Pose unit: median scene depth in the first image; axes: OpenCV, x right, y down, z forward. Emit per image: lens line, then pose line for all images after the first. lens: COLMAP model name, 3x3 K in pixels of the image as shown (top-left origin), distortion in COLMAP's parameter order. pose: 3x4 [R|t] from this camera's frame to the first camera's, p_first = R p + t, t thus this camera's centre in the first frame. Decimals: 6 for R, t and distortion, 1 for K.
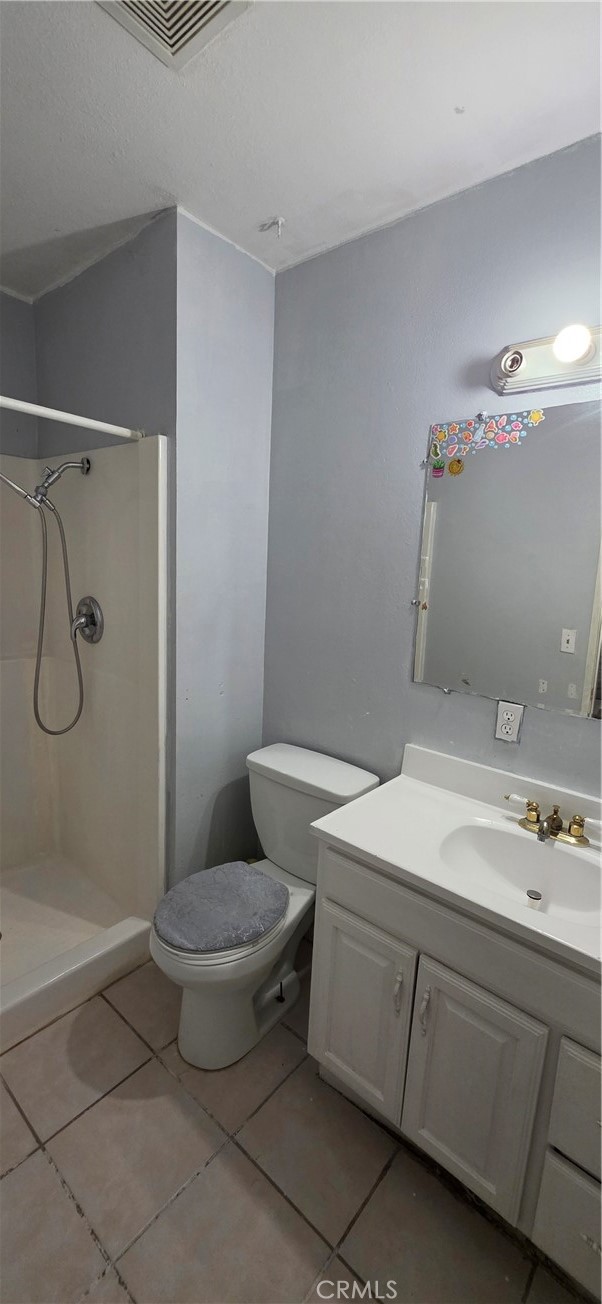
lens RADIAL K [[523.7, 0, 302.0], [0, 523.7, 652.2], [0, 0, 1]] dist [0.000025, 0.000272]
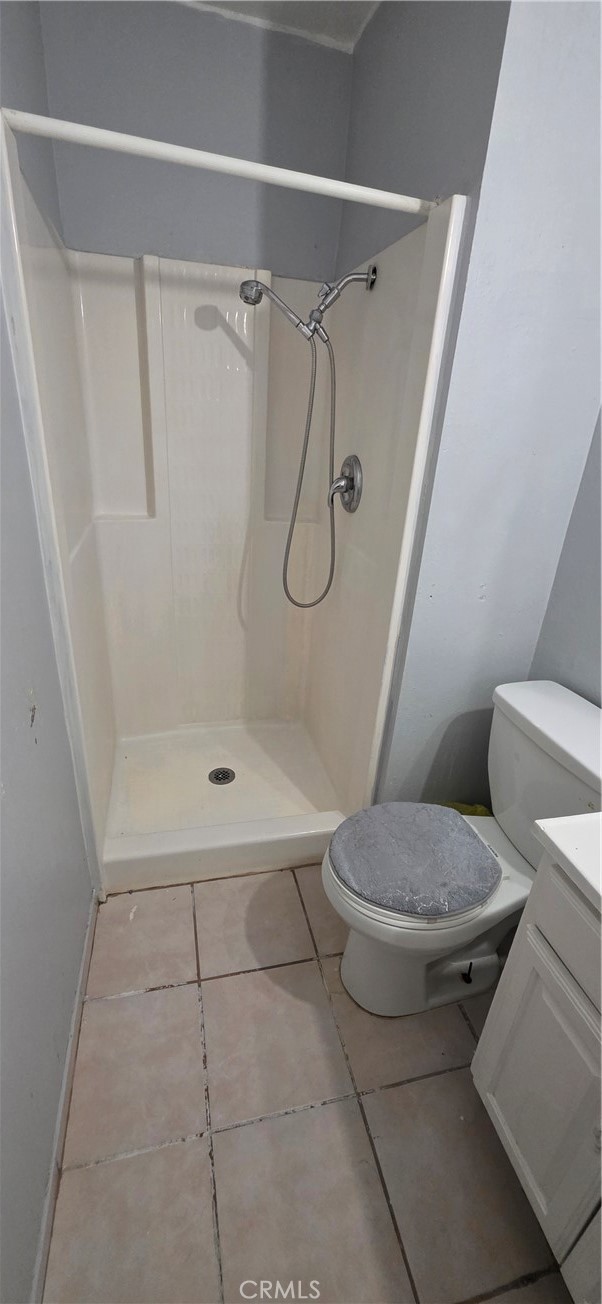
lens RADIAL K [[523.7, 0, 302.3], [0, 523.7, 649.5], [0, 0, 1]] dist [0.000025, 0.000272]
pose [[0.814654, 0.245941, -0.525217, 0.054911], [-0.133477, 0.960827, 0.242889, 0.001554], [0.564379, -0.127766, 0.815569, 0.257784]]
